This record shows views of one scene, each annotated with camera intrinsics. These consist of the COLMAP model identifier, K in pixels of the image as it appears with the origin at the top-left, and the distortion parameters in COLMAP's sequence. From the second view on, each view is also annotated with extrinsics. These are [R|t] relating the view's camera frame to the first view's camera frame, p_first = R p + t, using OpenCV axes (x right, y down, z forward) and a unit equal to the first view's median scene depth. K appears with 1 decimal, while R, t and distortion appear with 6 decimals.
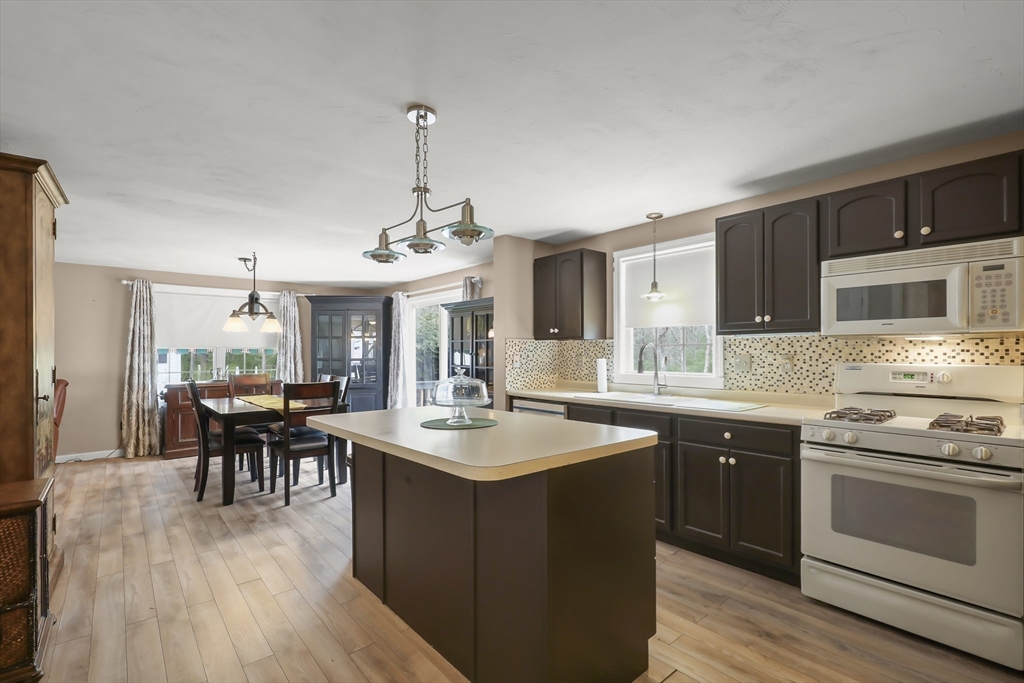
lens RADIAL K [[466.0, 0, 517.3], [0, 466.0, 348.1], [0, 0, 1]] dist [-0.002585, 0.000480]
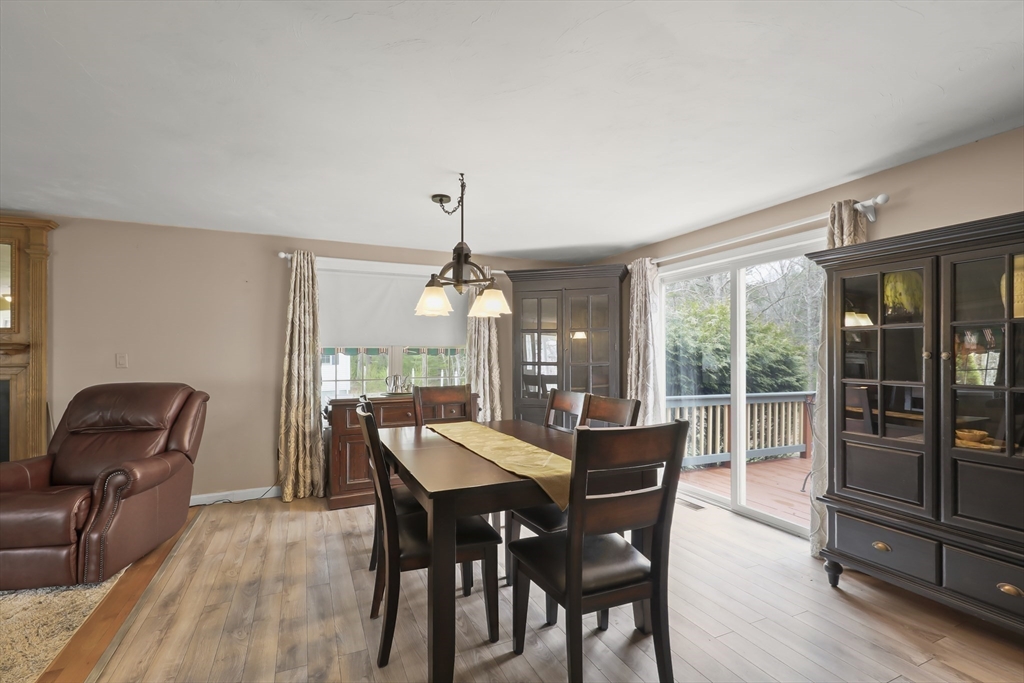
lens RADIAL K [[466.0, 0, 516.4], [0, 466.0, 349.1], [0, 0, 1]] dist [-0.002585, 0.000480]
pose [[0.960395, -0.001878, -0.278636, -0.293996], [0.000937, 0.999993, -0.003511, 0.006683], [0.278640, 0.003111, 0.960390, 0.407616]]
